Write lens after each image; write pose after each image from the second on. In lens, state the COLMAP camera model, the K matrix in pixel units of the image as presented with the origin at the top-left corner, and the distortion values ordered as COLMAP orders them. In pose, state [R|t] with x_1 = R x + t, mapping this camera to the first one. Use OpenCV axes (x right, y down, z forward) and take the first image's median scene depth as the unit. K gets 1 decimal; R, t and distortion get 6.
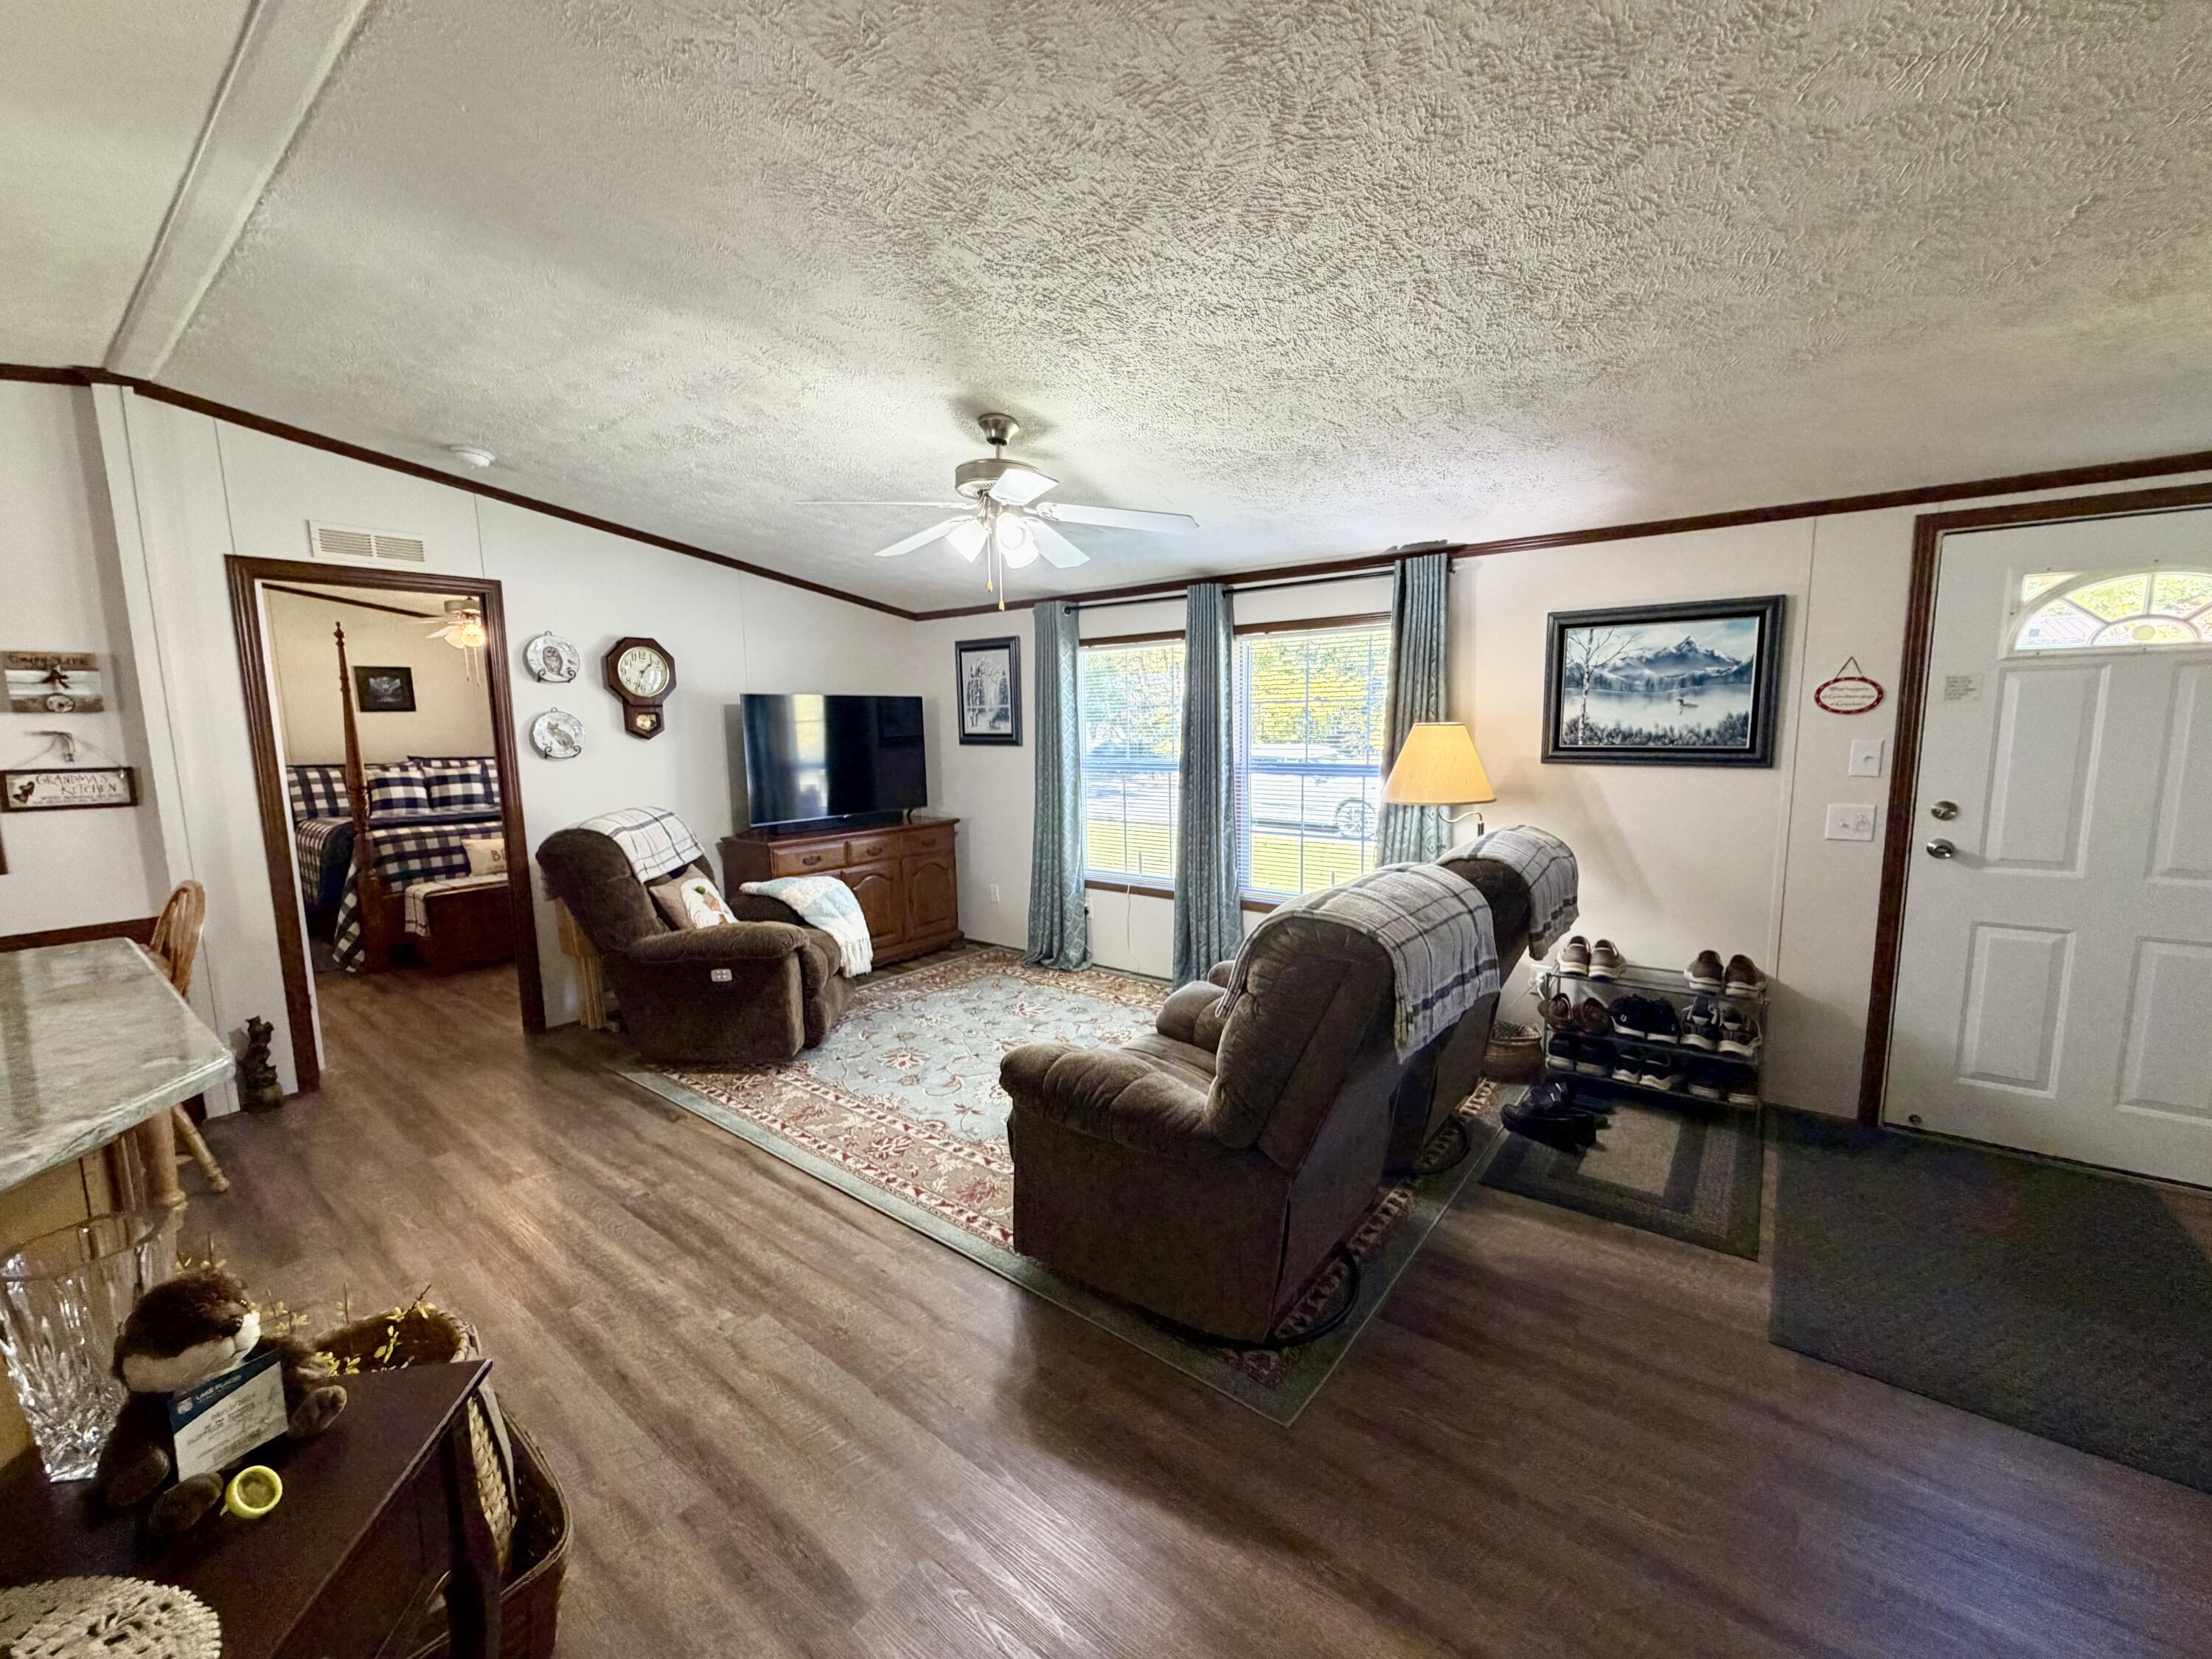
lens RADIAL K [[882.2, 0, 1099.8], [0, 882.2, 834.4], [0, 0, 1]] dist [0.000019, -0.000163]
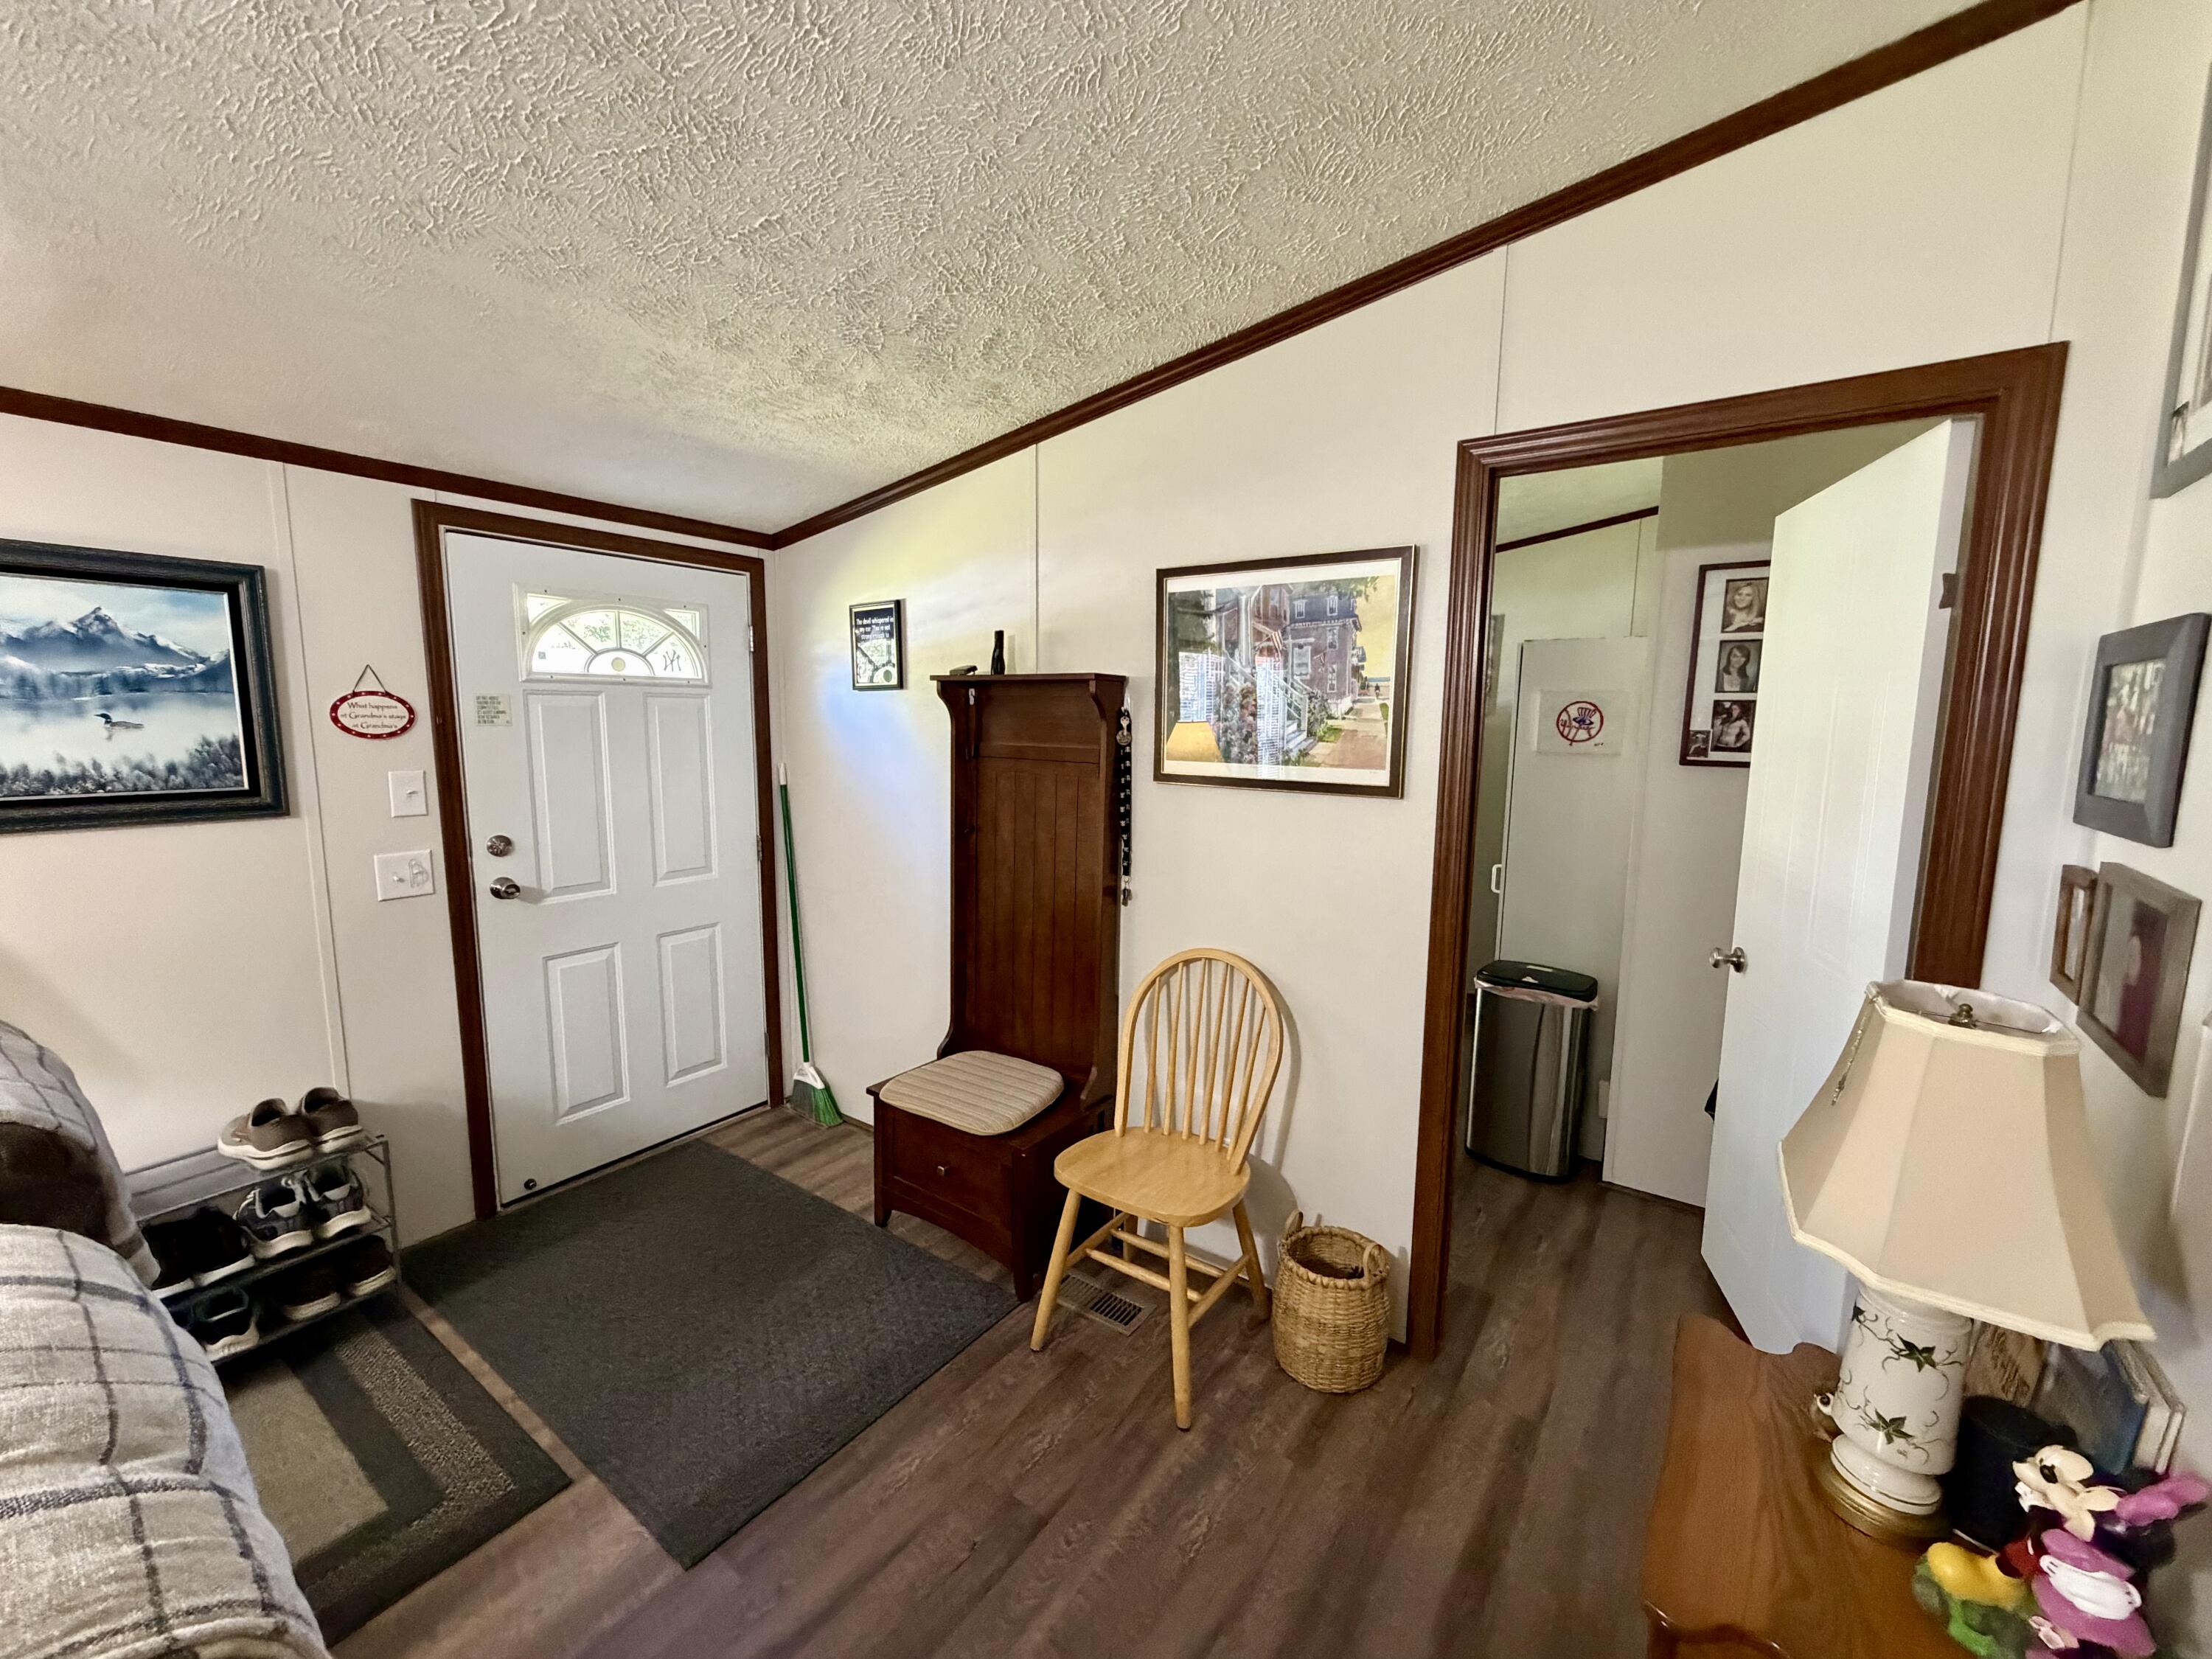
lens RADIAL K [[882.2, 0, 1096.6], [0, 882.2, 830.0], [0, 0, 1]] dist [0.000019, -0.000163]
pose [[-0.043419, -0.112103, 0.992748, 0.041136], [0.123737, 0.985430, 0.116688, -0.068401], [-0.991365, 0.127906, -0.028915, 0.399460]]
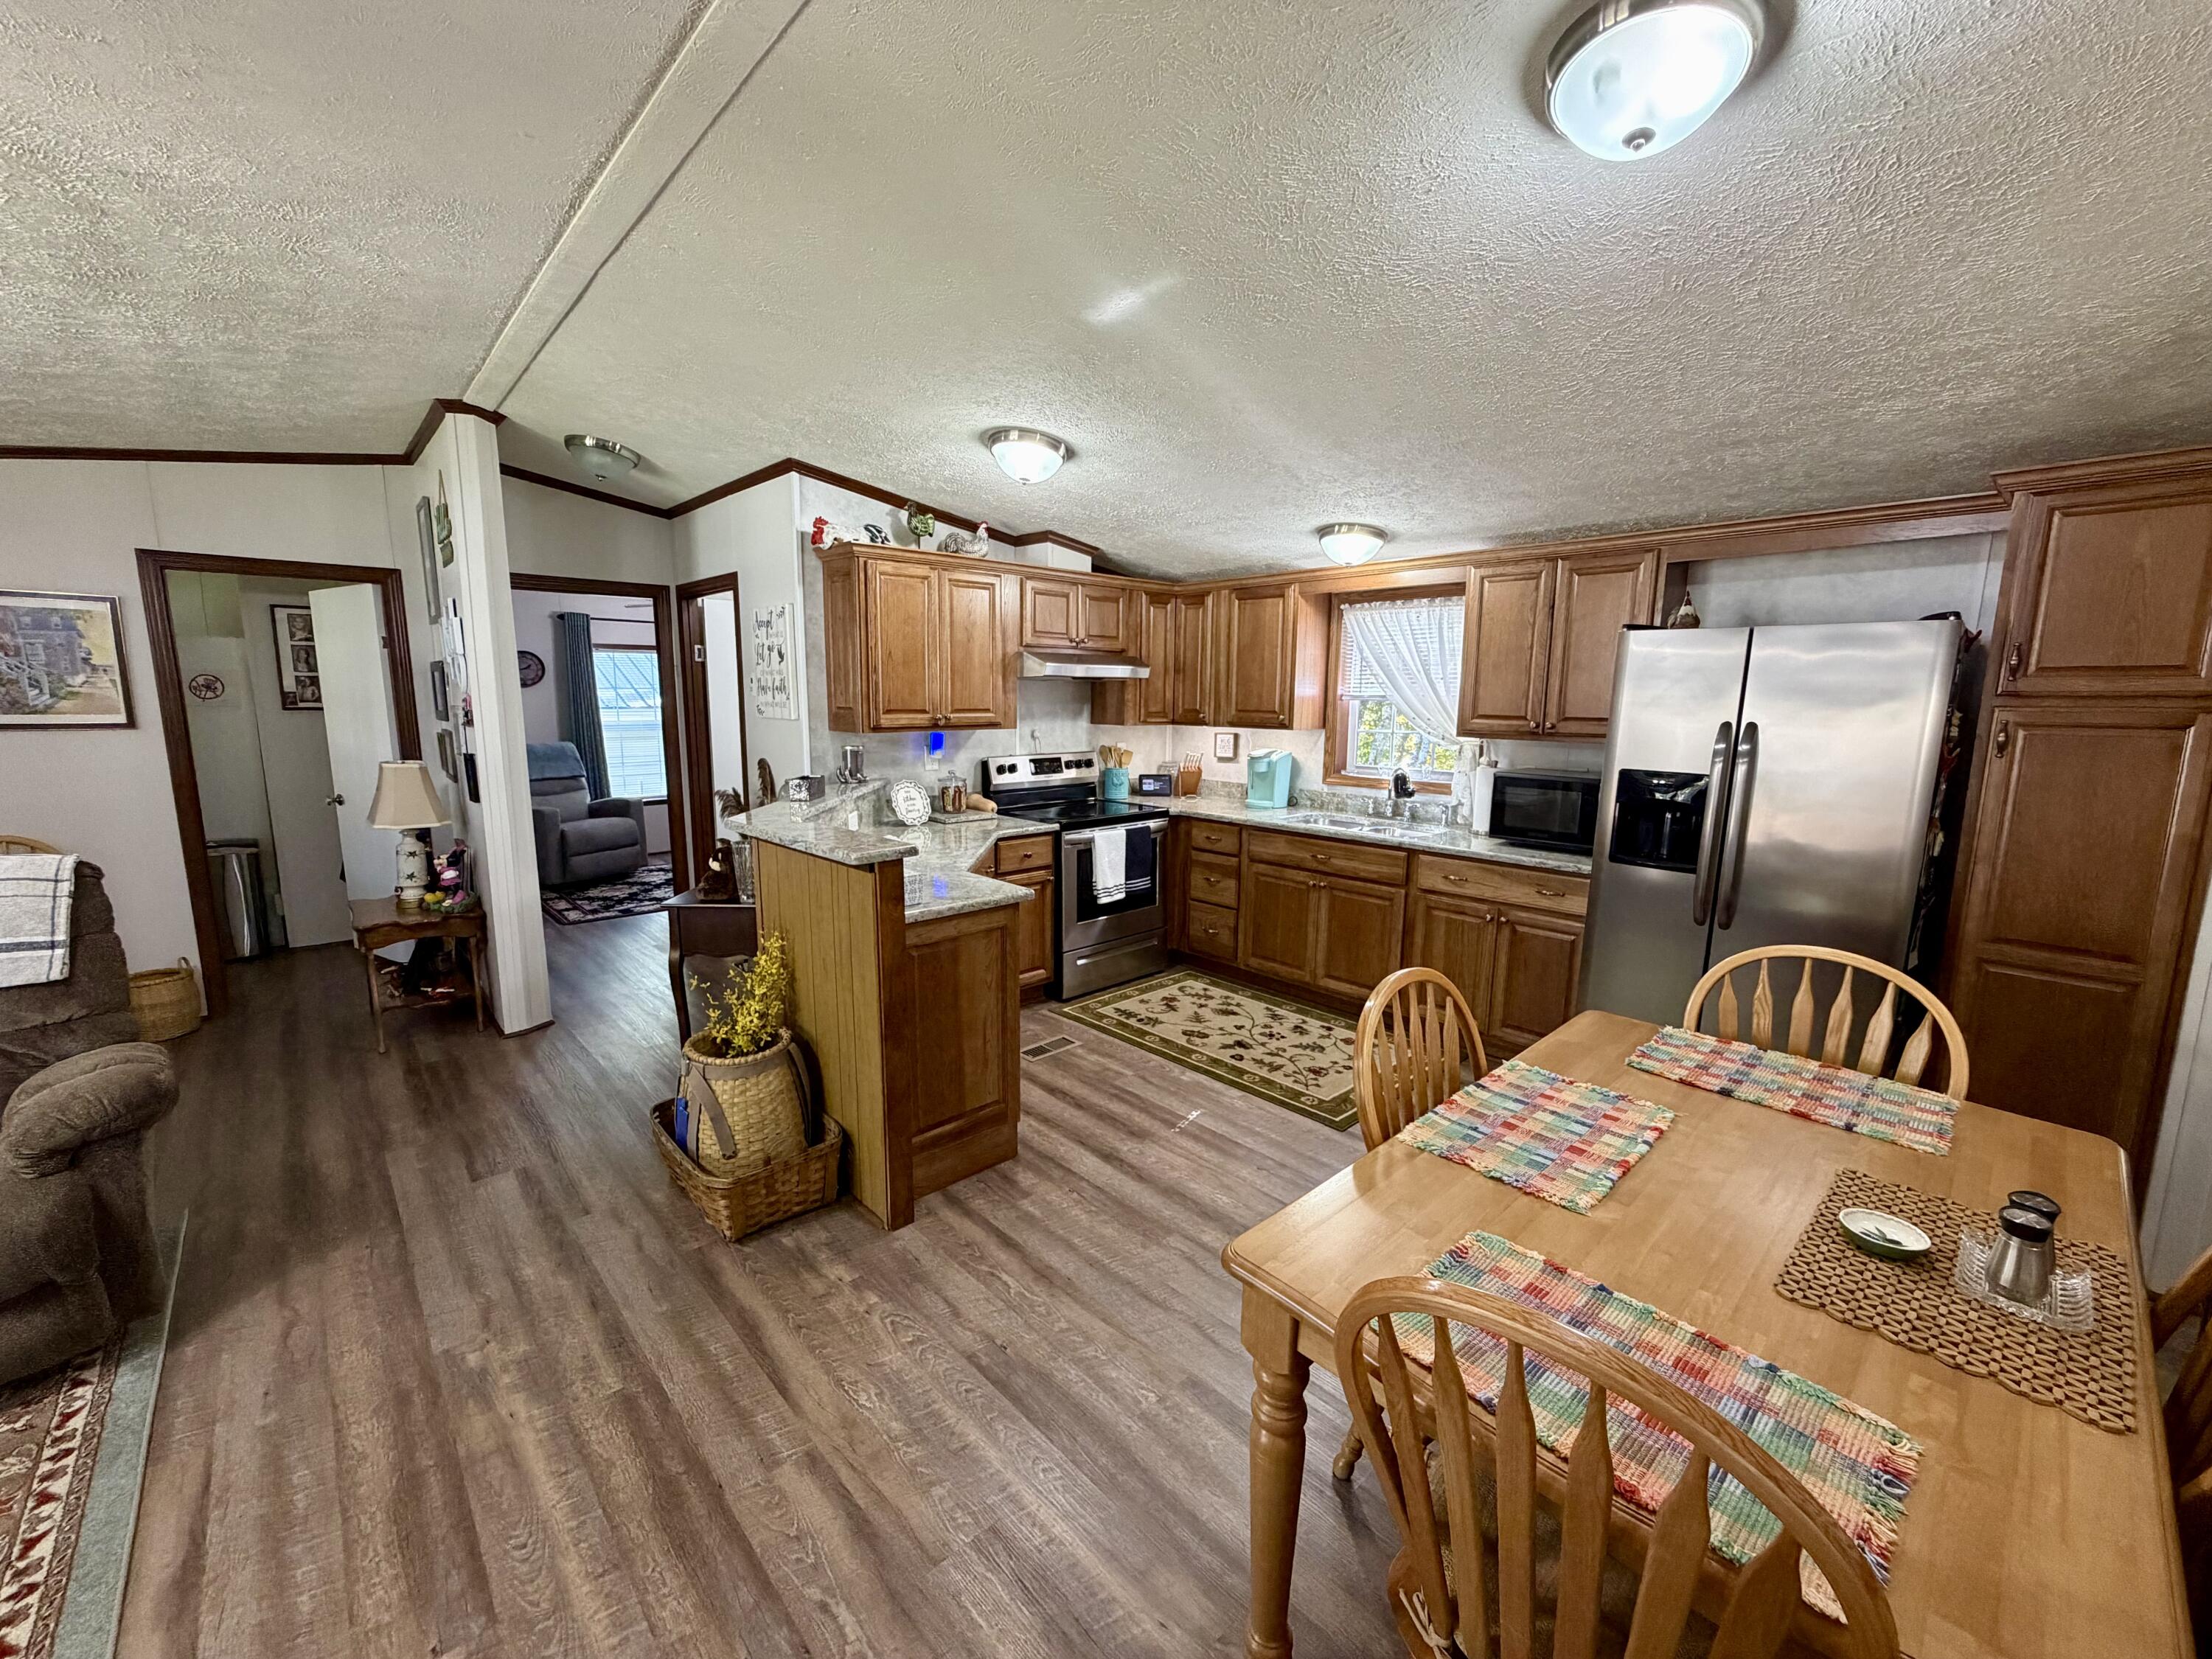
lens RADIAL K [[882.2, 0, 1103.6], [0, 882.2, 828.4], [0, 0, 1]] dist [0.000019, -0.000163]
pose [[-0.987799, -0.017174, 0.154787, -0.883828], [0.027119, 0.959747, 0.279555, -0.165720], [-0.153358, 0.280341, -0.947571, 1.182960]]
